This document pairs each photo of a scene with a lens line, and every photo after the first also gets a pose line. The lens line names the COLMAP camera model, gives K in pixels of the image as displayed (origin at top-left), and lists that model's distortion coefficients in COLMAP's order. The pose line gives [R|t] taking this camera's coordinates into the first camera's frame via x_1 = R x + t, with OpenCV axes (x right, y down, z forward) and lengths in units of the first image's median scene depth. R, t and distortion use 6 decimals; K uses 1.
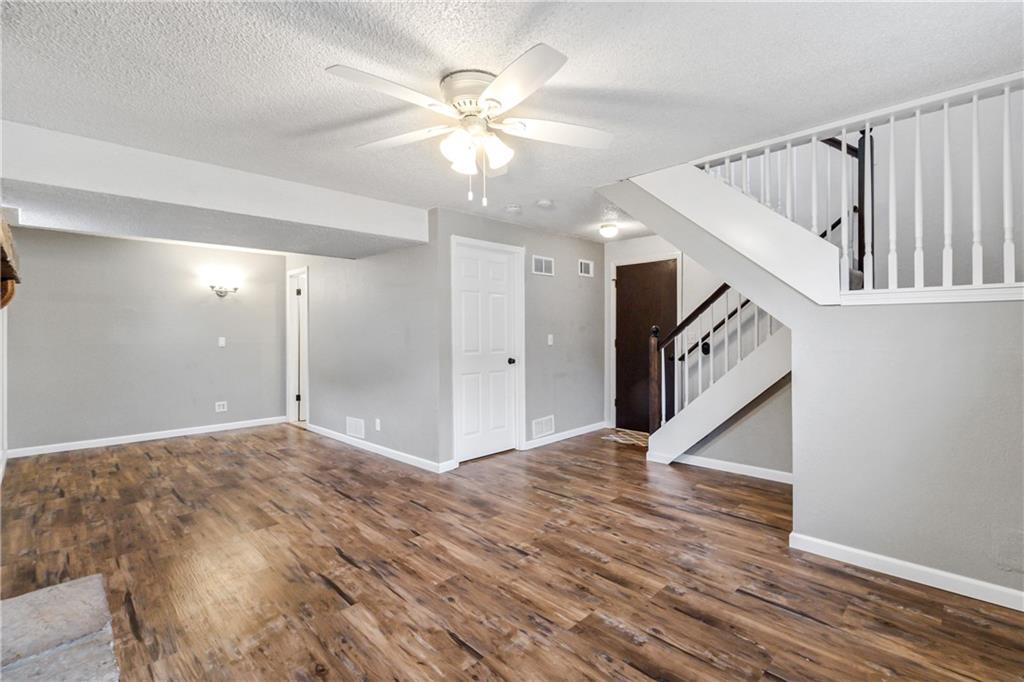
lens RADIAL K [[470.7, 0, 533.6], [0, 470.7, 326.6], [0, 0, 1]] dist [0.002133, -0.000710]
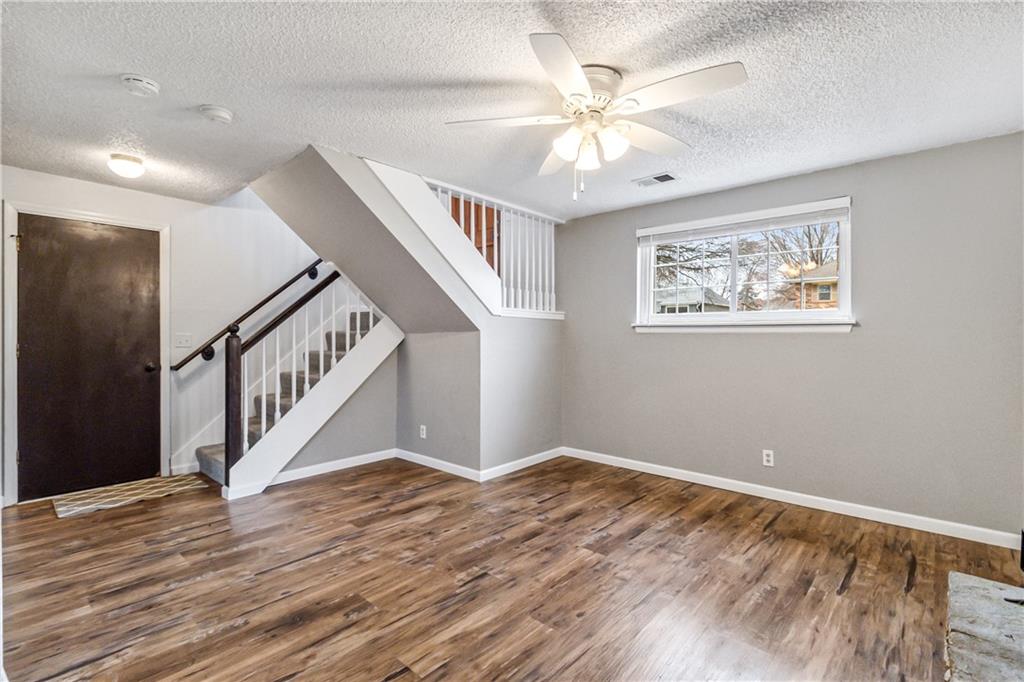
lens RADIAL K [[470.7, 0, 513.7], [0, 470.7, 342.0], [0, 0, 1]] dist [0.002133, -0.000710]
pose [[-0.033460, -0.005640, 0.999424, -0.881354], [-0.011196, 0.999923, 0.005268, 0.030612], [-0.999377, -0.011013, -0.033521, 0.939508]]
